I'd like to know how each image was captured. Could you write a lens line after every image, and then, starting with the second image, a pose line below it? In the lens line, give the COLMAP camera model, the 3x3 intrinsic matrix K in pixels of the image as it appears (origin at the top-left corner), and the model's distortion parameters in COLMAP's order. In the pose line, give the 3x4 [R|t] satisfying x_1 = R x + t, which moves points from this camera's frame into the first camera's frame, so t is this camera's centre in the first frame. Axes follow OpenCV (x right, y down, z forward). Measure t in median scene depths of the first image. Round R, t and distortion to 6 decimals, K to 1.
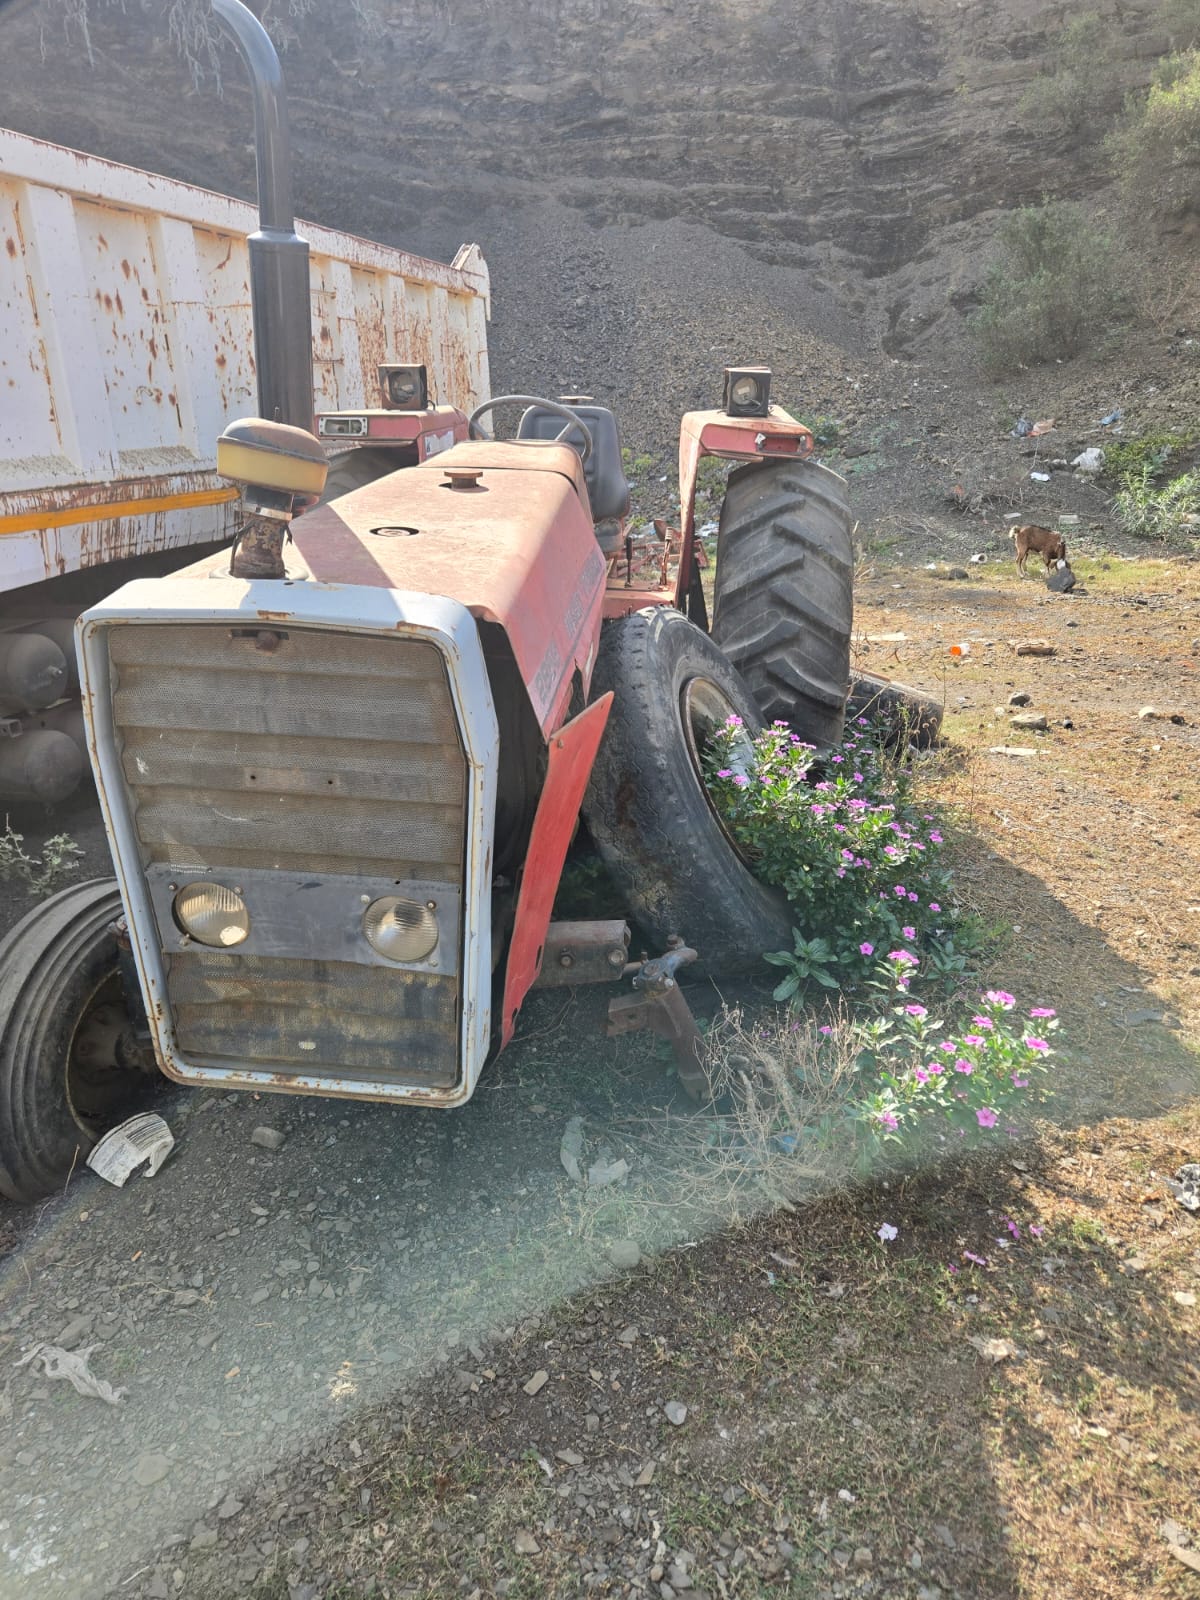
lens RADIAL K [[1071.9, 0, 604.8], [0, 1071.9, 800.6], [0, 0, 1]] dist [0.058707, -0.046486]
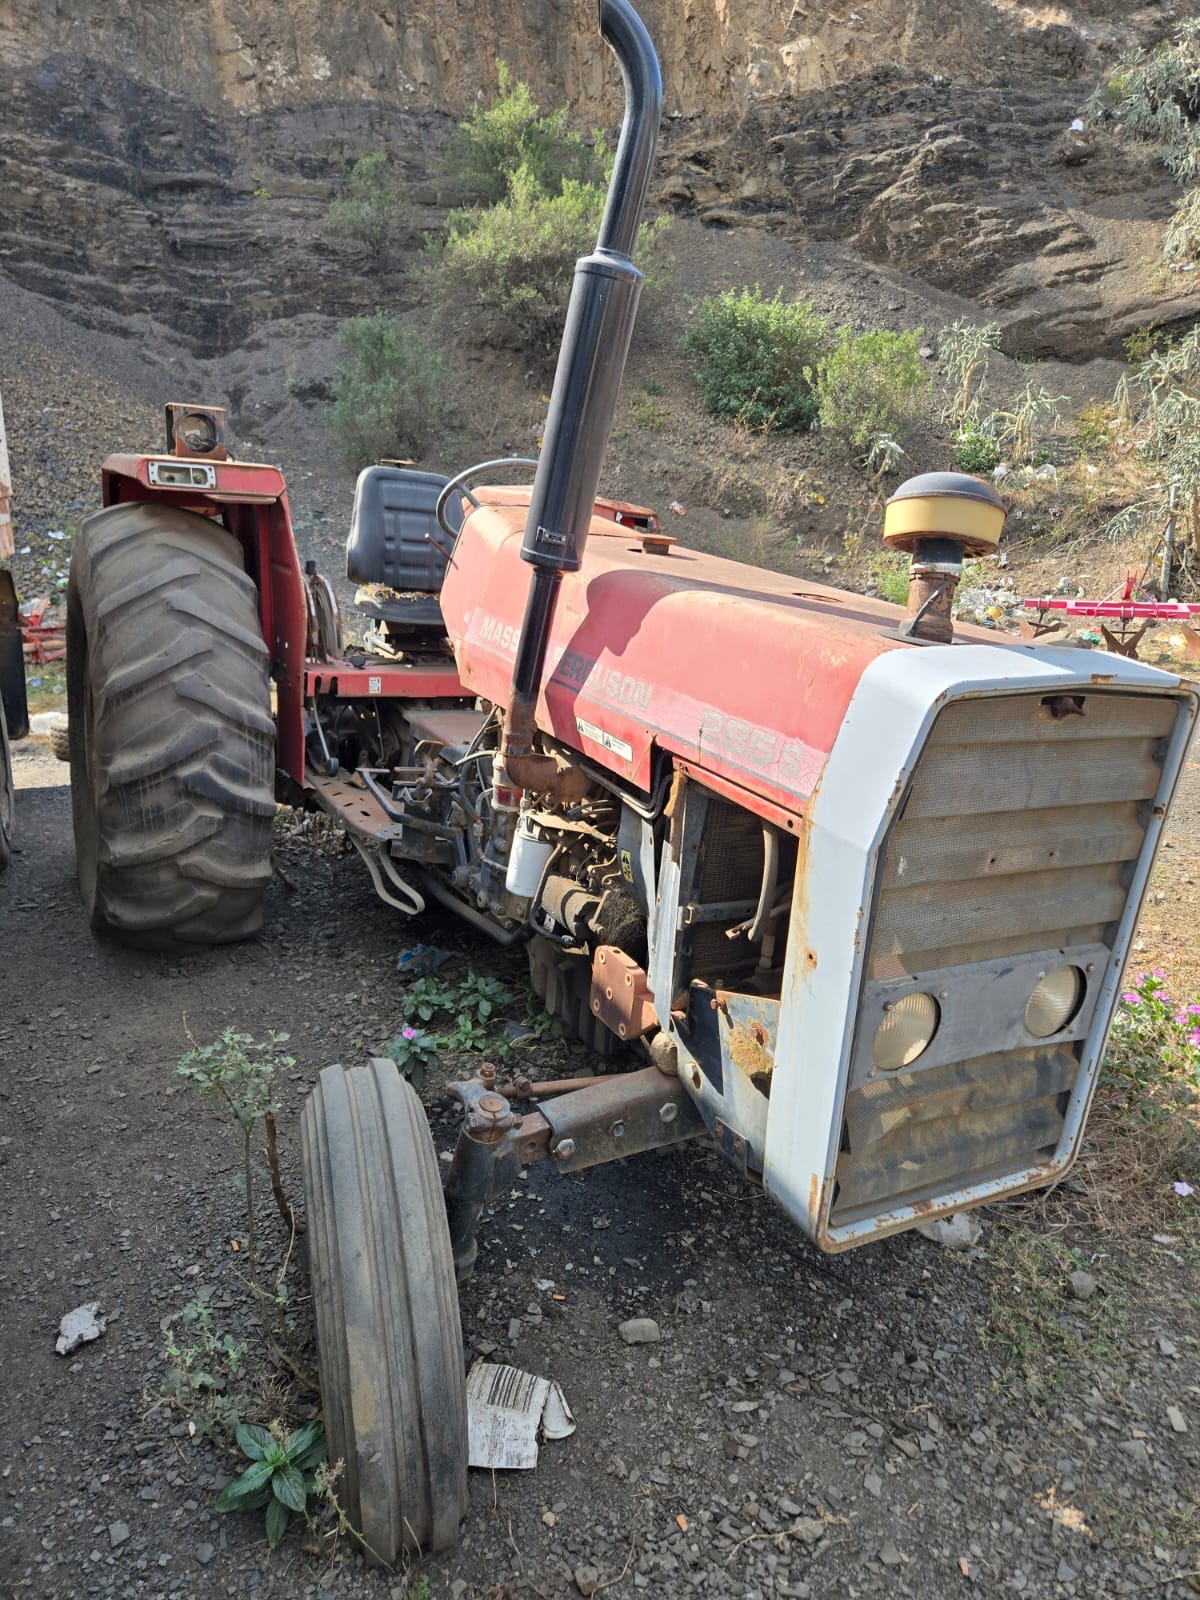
lens RADIAL K [[1071.9, 0, 610.6], [0, 1071.9, 799.1], [0, 0, 1]] dist [0.058707, -0.046486]
pose [[0.803916, -0.102929, 0.585768, -0.074290], [0.145670, 0.988988, -0.026138, -0.006430], [-0.576627, 0.106342, 0.810057, 0.029903]]
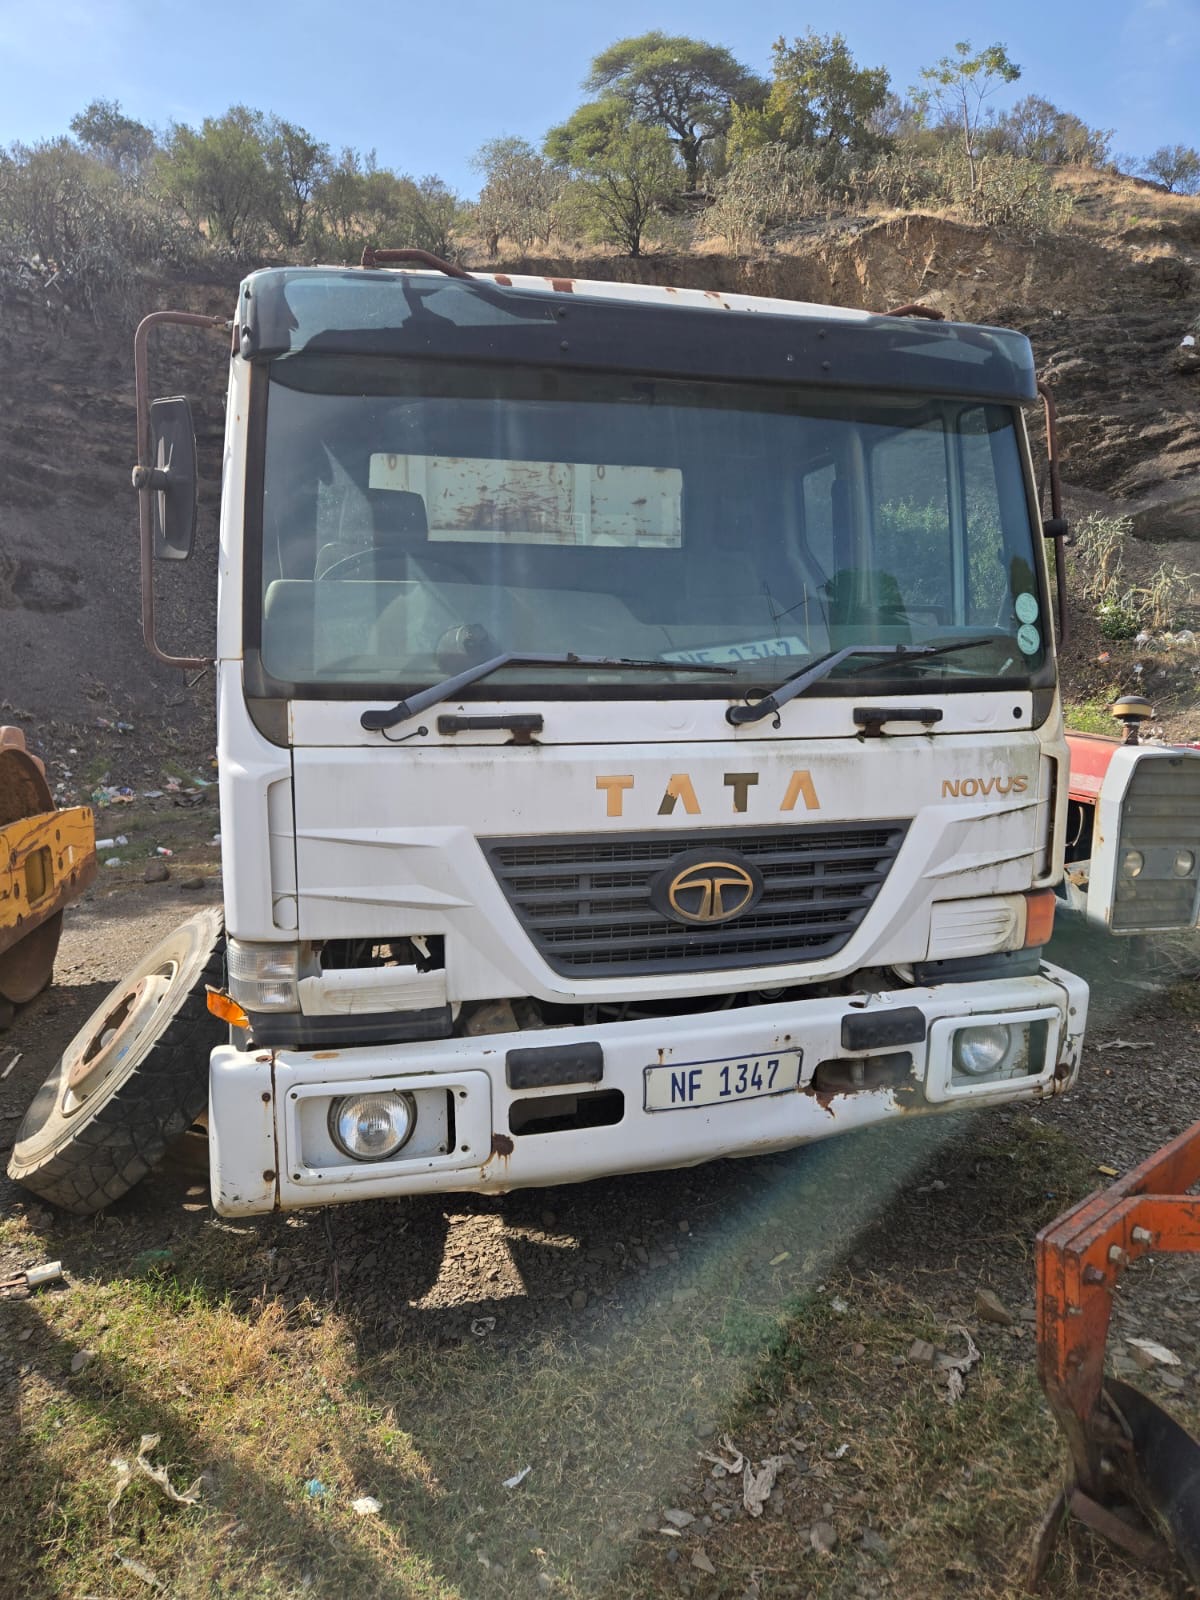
lens RADIAL K [[1071.9, 0, 592.2], [0, 1071.9, 796.2], [0, 0, 1]] dist [0.058707, -0.046486]
pose [[0.876433, -0.032021, 0.480458, -0.210474], [0.143498, 0.969819, -0.197128, 0.020714], [-0.459645, 0.241714, 0.854576, -0.057458]]
